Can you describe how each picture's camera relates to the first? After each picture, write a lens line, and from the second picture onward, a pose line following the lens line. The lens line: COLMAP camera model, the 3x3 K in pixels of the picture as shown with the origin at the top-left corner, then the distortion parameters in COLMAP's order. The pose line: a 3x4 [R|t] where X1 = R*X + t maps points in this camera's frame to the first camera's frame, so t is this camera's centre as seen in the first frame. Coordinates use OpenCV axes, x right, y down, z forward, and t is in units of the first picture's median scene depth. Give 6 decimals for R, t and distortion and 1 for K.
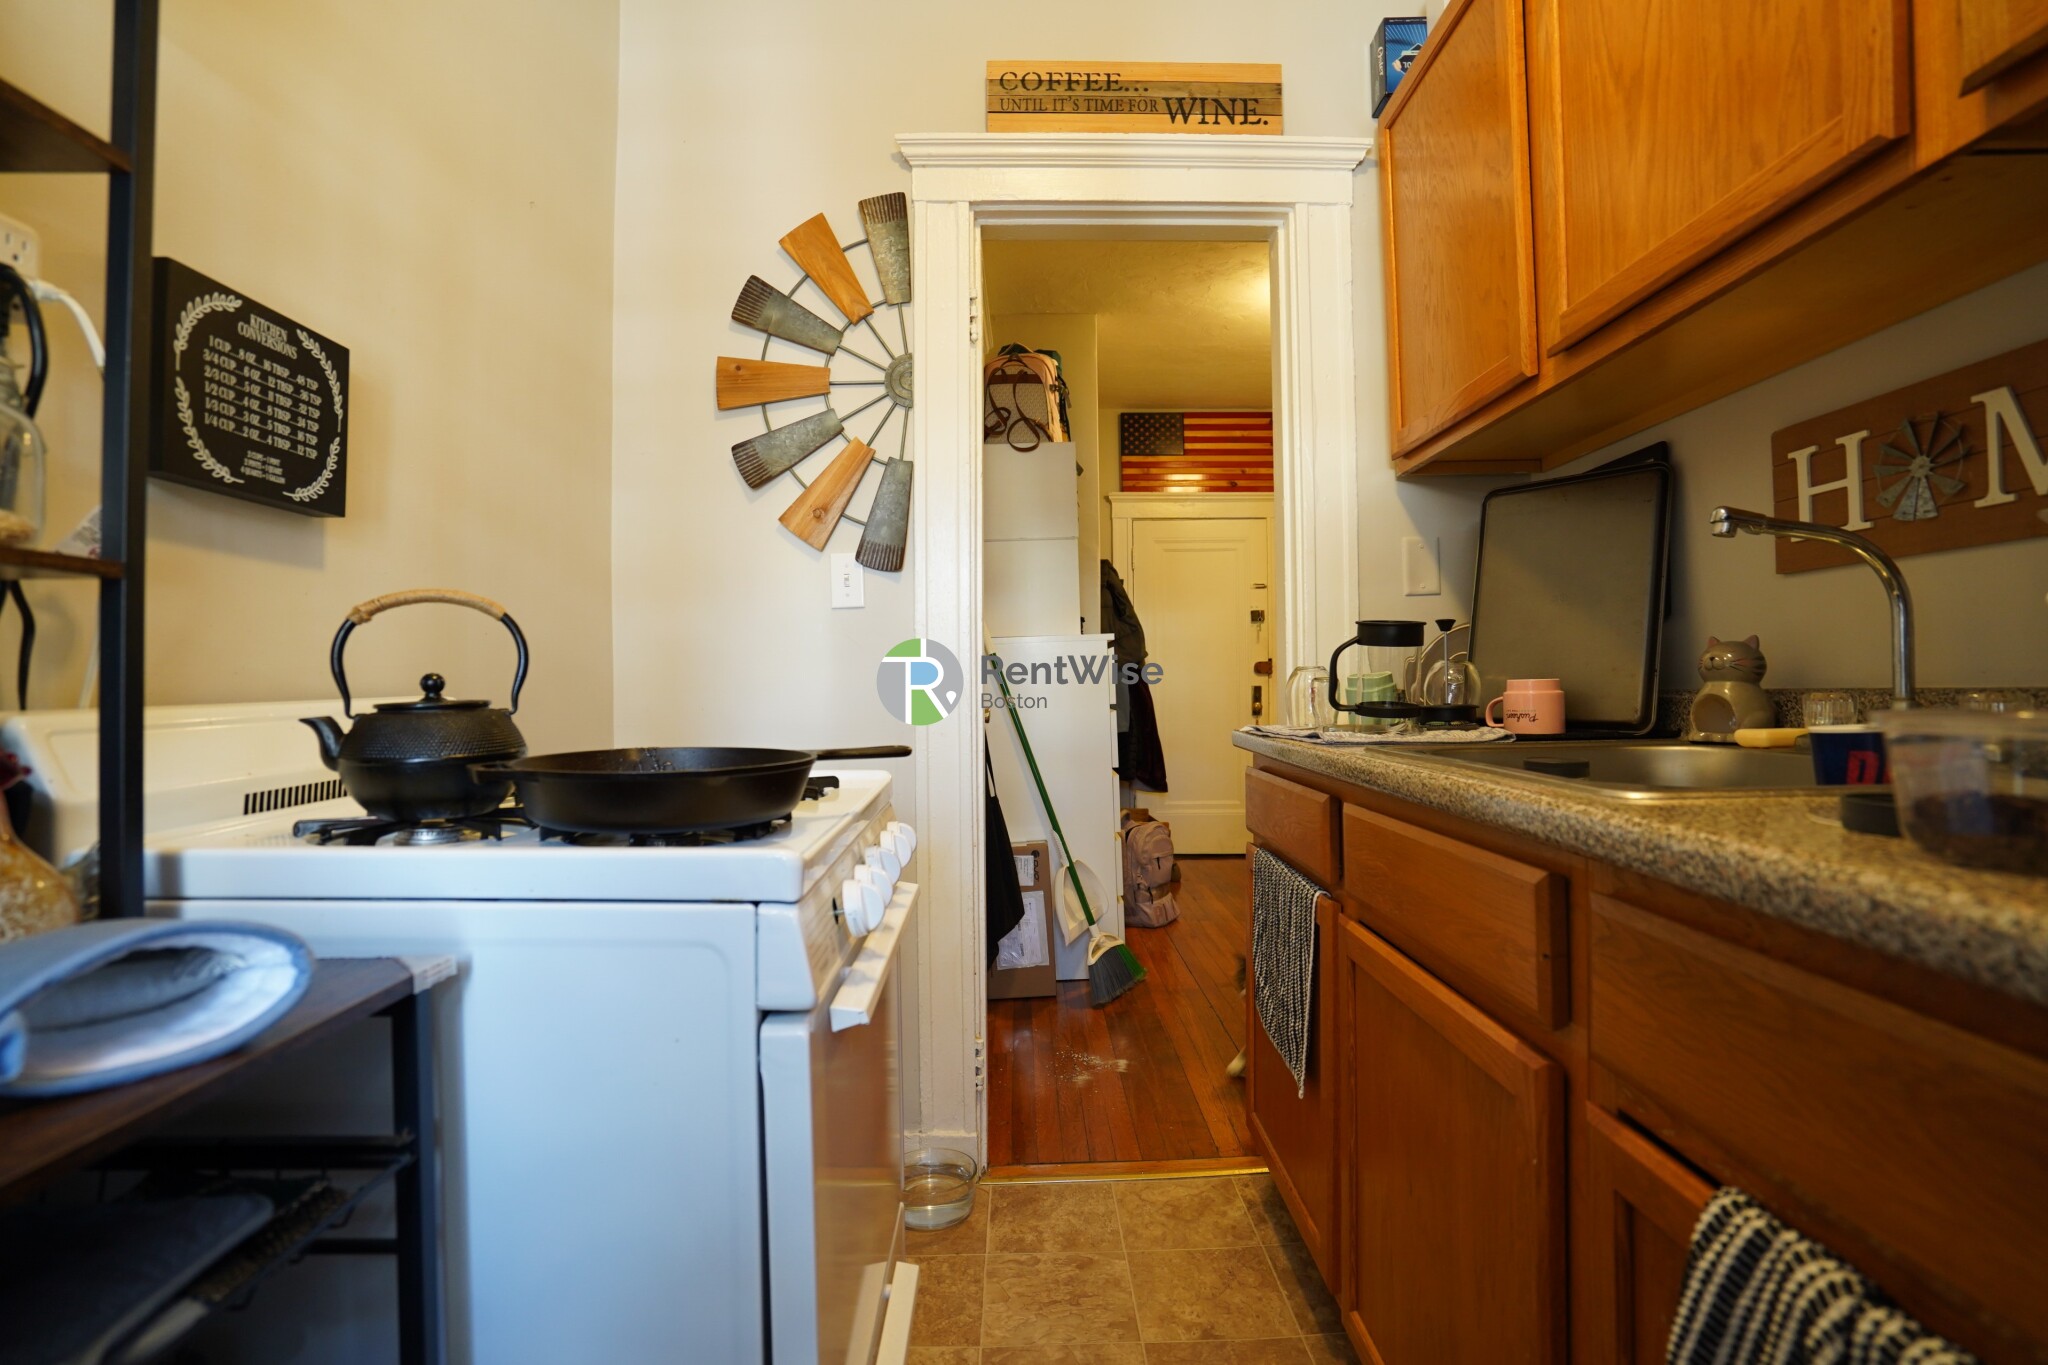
lens RADIAL K [[947.8, 0, 1021.8], [0, 947.8, 678.2], [0, 0, 1]] dist [-0.065484, 0.023625]
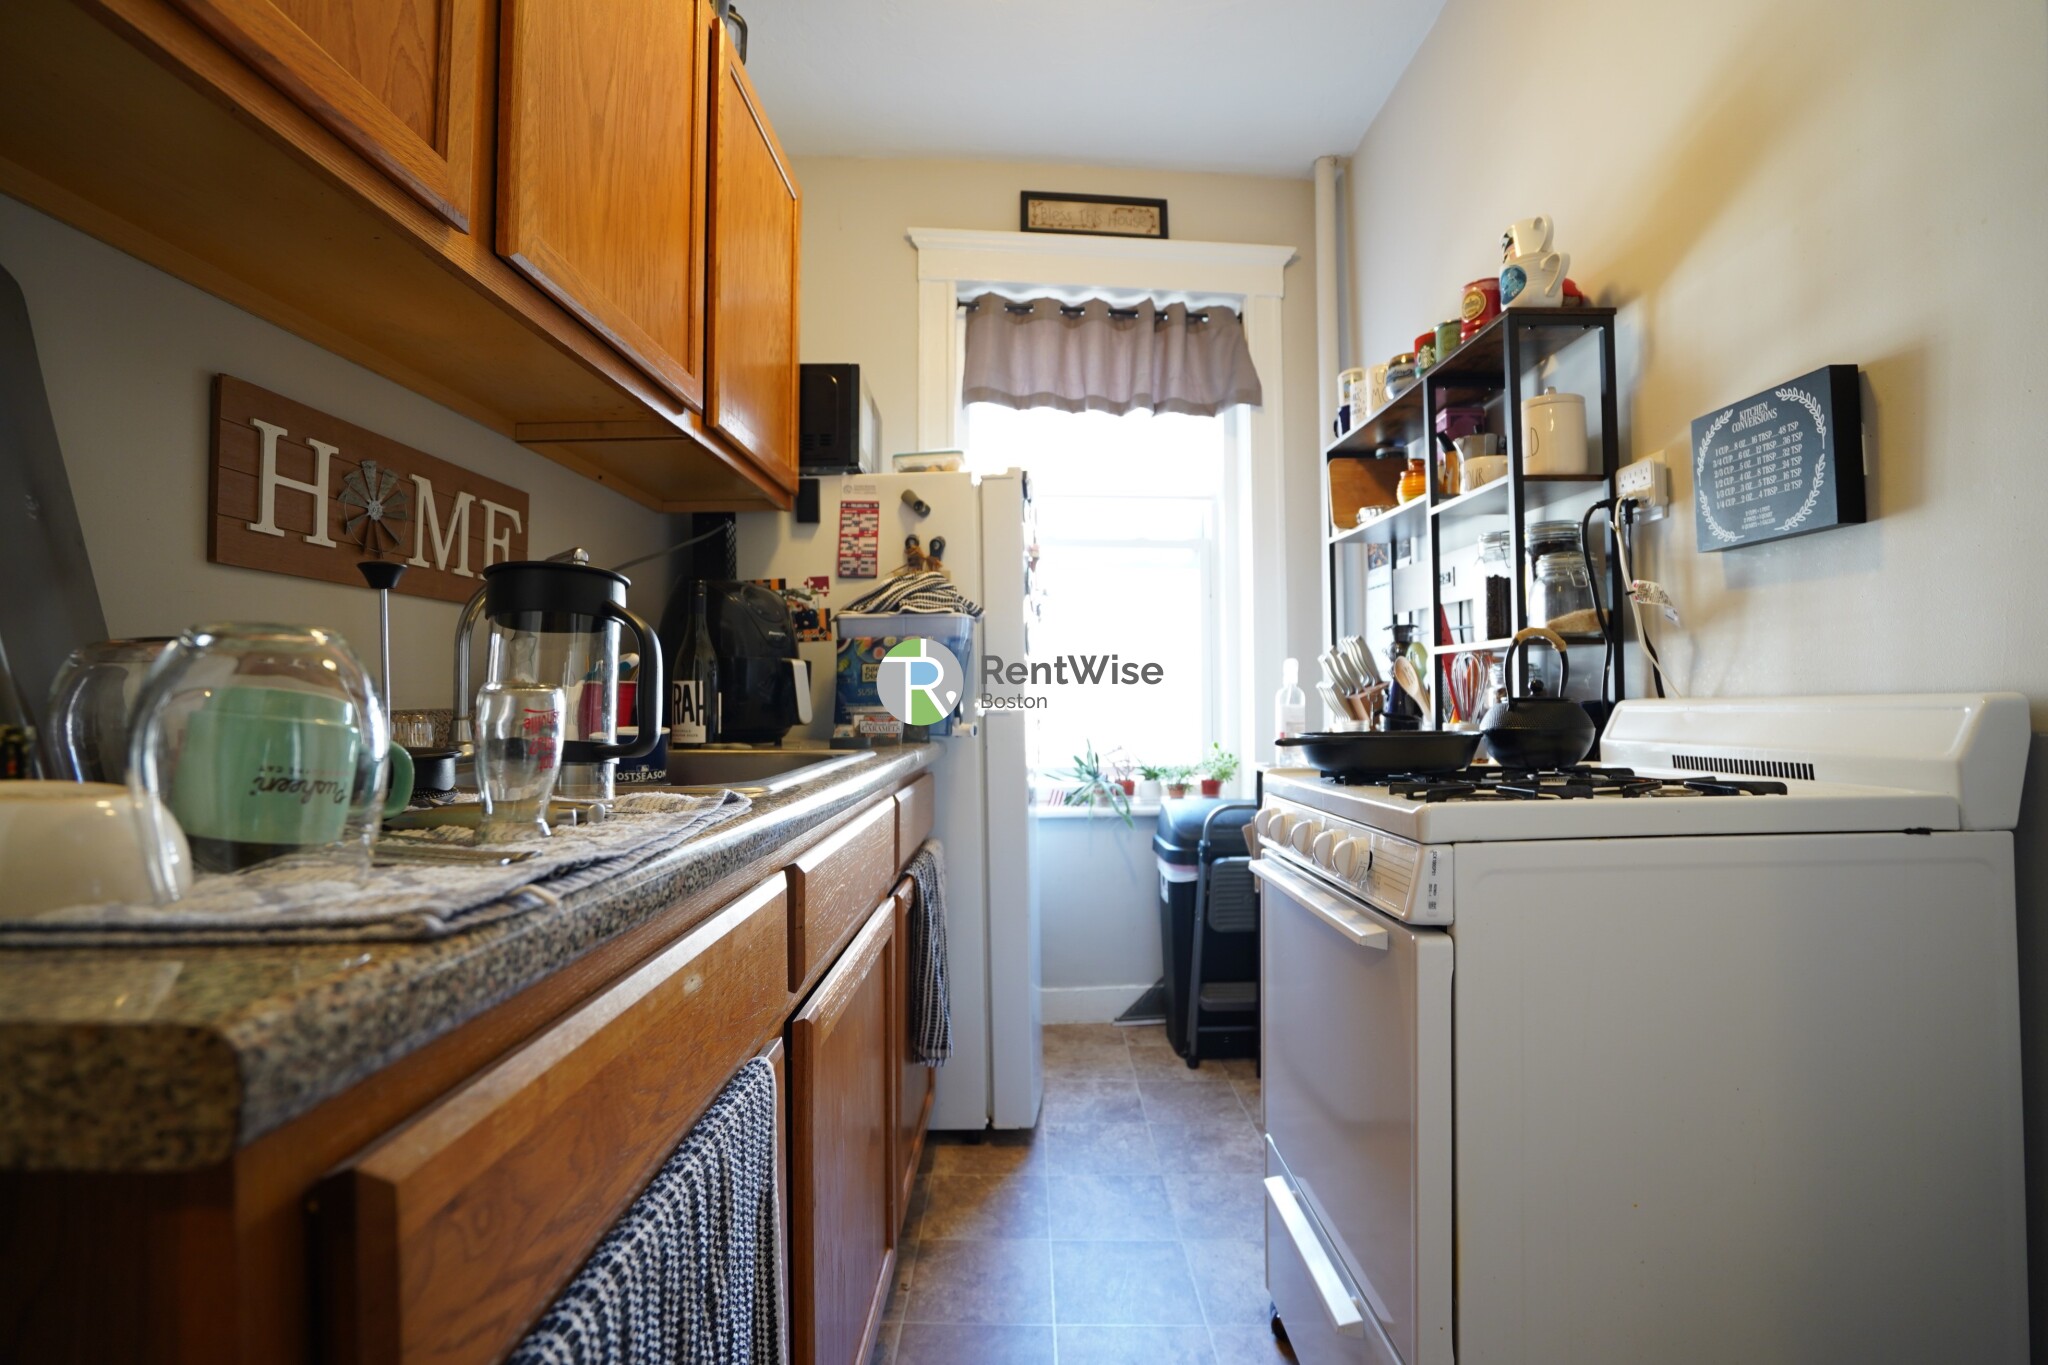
lens RADIAL K [[947.8, 0, 1021.8], [0, 947.8, 678.2], [0, 0, 1]] dist [-0.065484, 0.023625]
pose [[-0.999804, 0.018404, 0.007362, 0.219328], [0.018208, 0.999500, -0.025861, 0.014680], [-0.007834, -0.025722, -0.999638, 2.267855]]
